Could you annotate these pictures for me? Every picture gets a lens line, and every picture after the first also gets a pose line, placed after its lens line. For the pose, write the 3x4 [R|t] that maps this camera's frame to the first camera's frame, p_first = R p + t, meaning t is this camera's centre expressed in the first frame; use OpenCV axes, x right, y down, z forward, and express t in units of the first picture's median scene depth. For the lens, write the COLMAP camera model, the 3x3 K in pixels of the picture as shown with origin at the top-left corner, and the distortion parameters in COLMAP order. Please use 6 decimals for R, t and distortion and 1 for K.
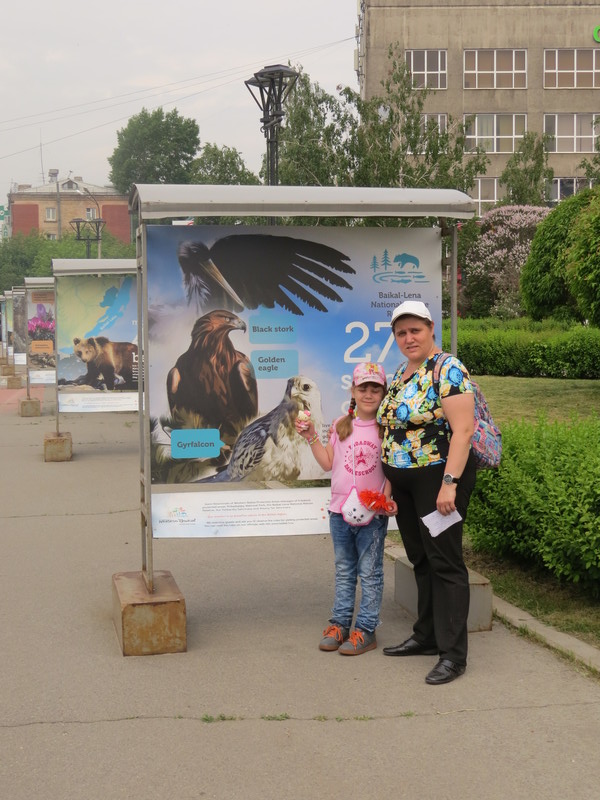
lens RADIAL K [[1206.9, 0, 300.0], [0, 1206.9, 400.0], [0, 0, 1]] dist [-0.099556, 0.054153]
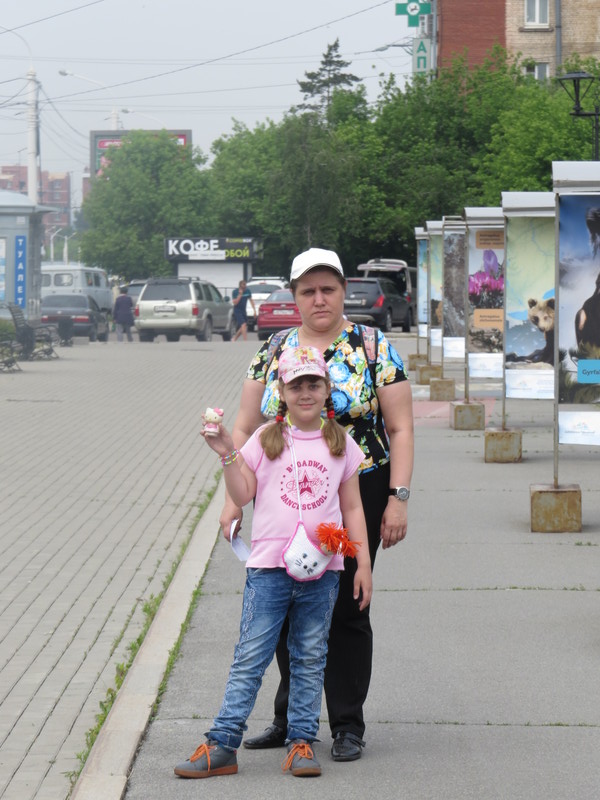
lens RADIAL K [[3524.4, 0, 300.0], [0, 3524.4, 400.0], [0, 0, 1]] dist [0.008895, -2.065534]
pose [[0.963276, 0.020244, -0.267748, 0.179533], [-0.029625, 0.999079, -0.031043, 0.057116], [0.266873, 0.037835, 0.962989, -0.780994]]
